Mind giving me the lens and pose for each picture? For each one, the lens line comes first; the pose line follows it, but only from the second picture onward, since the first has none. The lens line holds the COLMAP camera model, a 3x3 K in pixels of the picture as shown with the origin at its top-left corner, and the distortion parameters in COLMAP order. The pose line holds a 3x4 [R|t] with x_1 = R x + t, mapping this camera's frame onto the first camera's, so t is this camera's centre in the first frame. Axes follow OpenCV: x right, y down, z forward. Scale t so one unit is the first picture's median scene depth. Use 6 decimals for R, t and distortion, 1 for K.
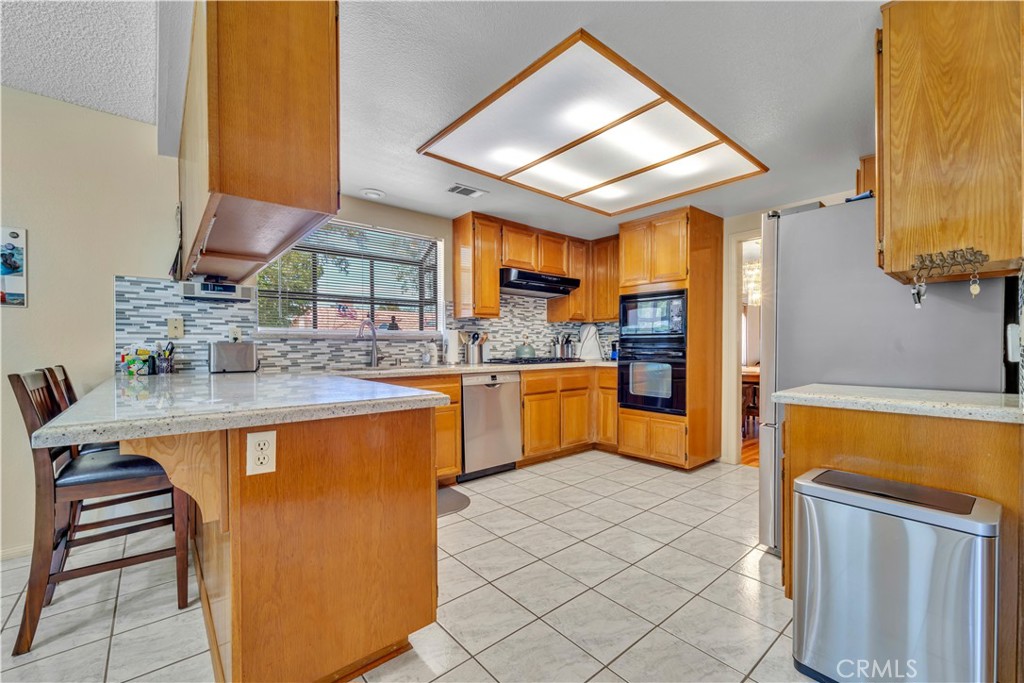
lens RADIAL K [[410.6, 0, 518.3], [0, 410.6, 337.8], [0, 0, 1]] dist [0.004325, -0.000926]
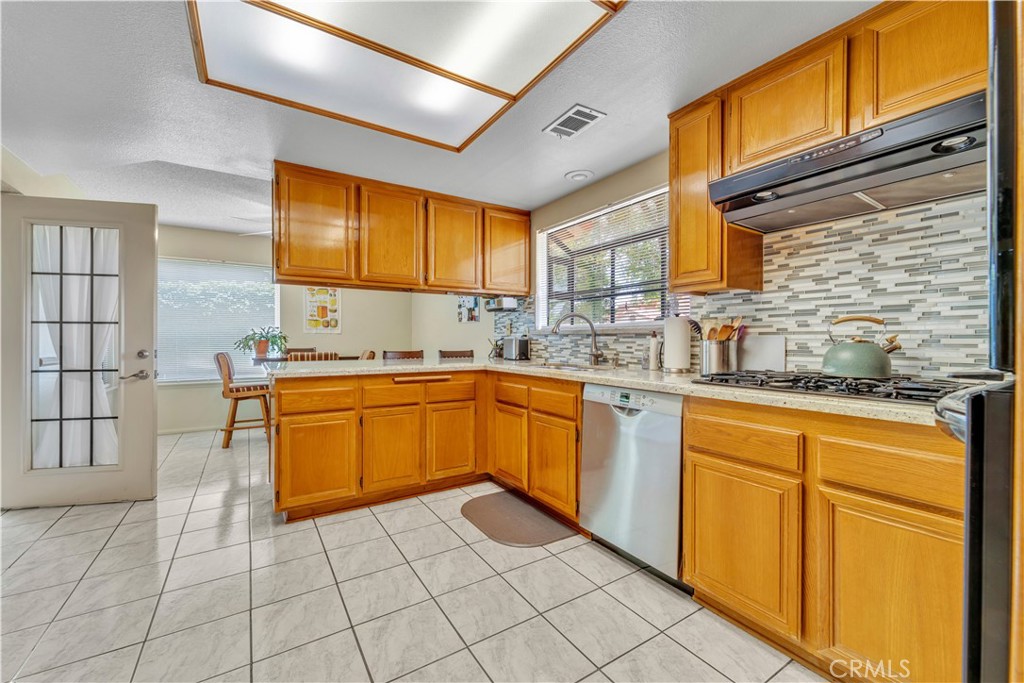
lens RADIAL K [[410.6, 0, 510.2], [0, 410.6, 341.4], [0, 0, 1]] dist [0.004325, -0.000926]
pose [[-0.129209, 0.003567, -0.991611, 0.480631], [0.012800, 0.999916, 0.001929, 0.013430], [0.991535, -0.012444, -0.129244, 0.815489]]
